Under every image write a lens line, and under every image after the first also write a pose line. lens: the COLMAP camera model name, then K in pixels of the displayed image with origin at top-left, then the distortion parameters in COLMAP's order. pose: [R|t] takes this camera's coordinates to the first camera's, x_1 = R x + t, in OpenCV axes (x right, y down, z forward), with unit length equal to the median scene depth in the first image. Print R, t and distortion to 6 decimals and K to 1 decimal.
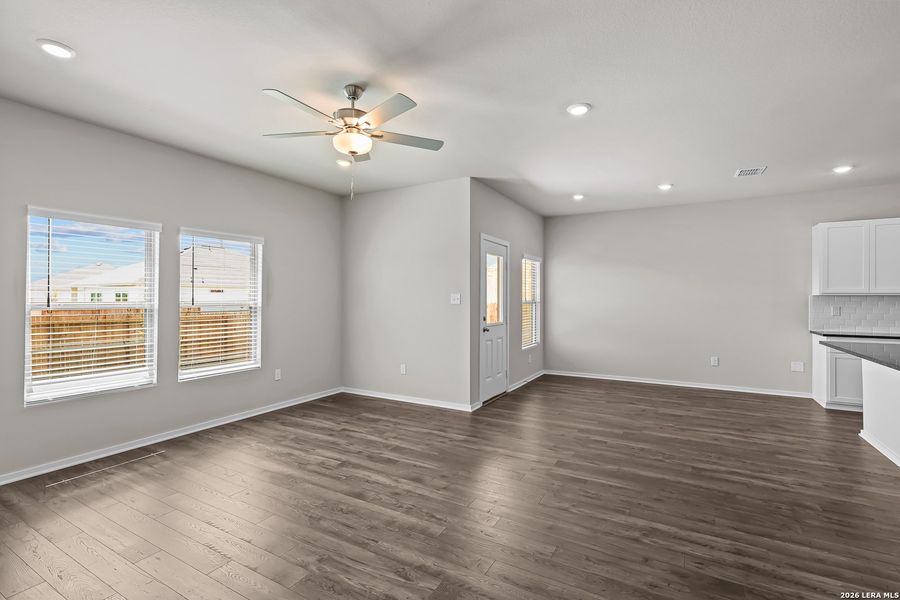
lens RADIAL K [[415.2, 0, 446.6], [0, 415.2, 295.9], [0, 0, 1]] dist [-0.004291, 0.002951]
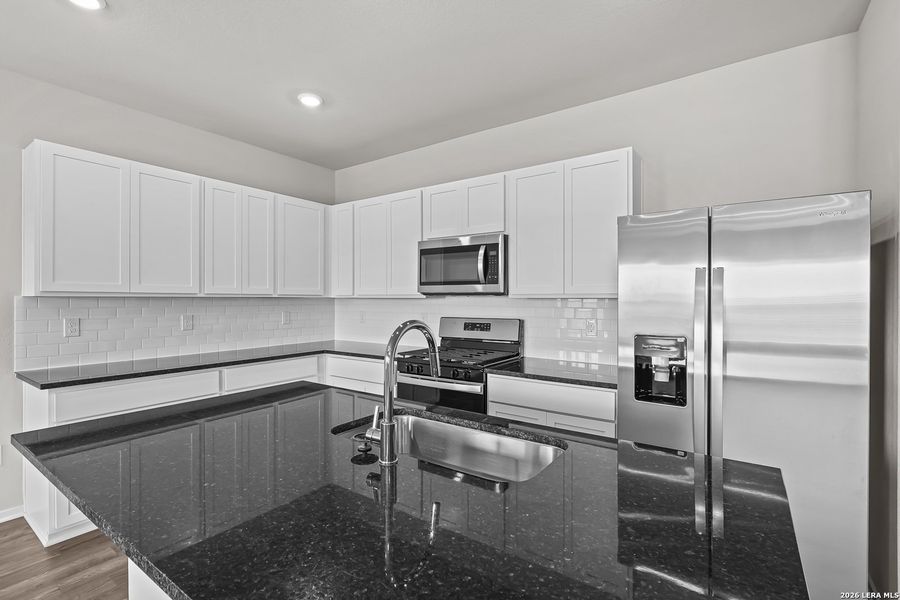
lens RADIAL K [[426.4, 0, 453.2], [0, 426.4, 298.9], [0, 0, 1]] dist [-0.004474, 0.002359]
pose [[0.094944, -0.002199, 0.995480, 0.507947], [-0.003345, 0.999991, 0.002528, -0.001593], [-0.995477, -0.003570, 0.094936, 0.530441]]
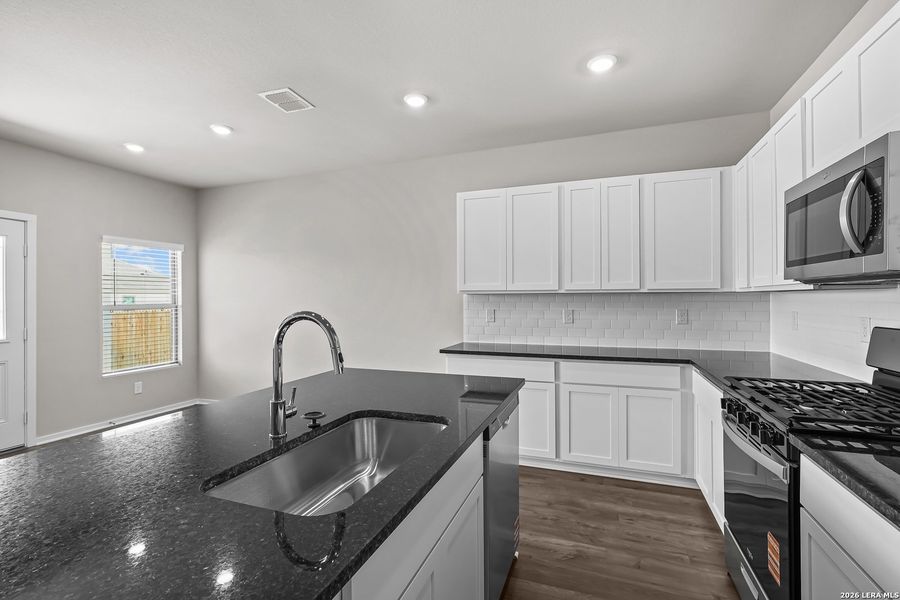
lens RADIAL K [[415.2, 0, 444.0], [0, 415.2, 300.8], [0, 0, 1]] dist [-0.004291, 0.002951]
pose [[0.988402, -0.008218, 0.151641, 0.825827], [0.006965, 0.999937, 0.008792, 0.003803], [-0.151703, -0.007633, 0.988397, 0.317432]]
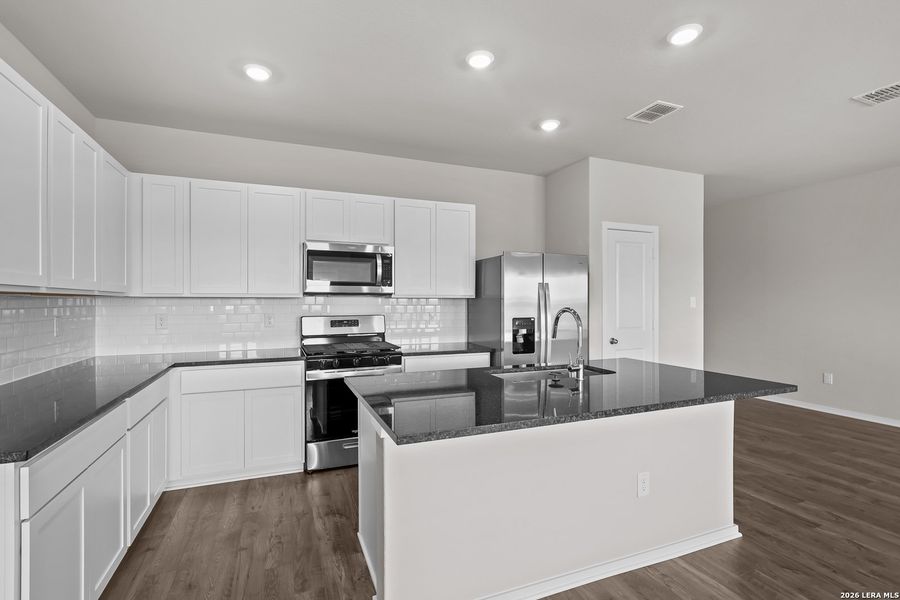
lens RADIAL K [[426.4, 0, 451.3], [0, 426.4, 293.8], [0, 0, 1]] dist [-0.004474, 0.002359]
pose [[-0.790589, 0.009229, 0.612278, 0.574801], [-0.003521, 0.999801, -0.019617, 0.006118], [-0.612337, -0.017664, -0.790400, 1.066381]]
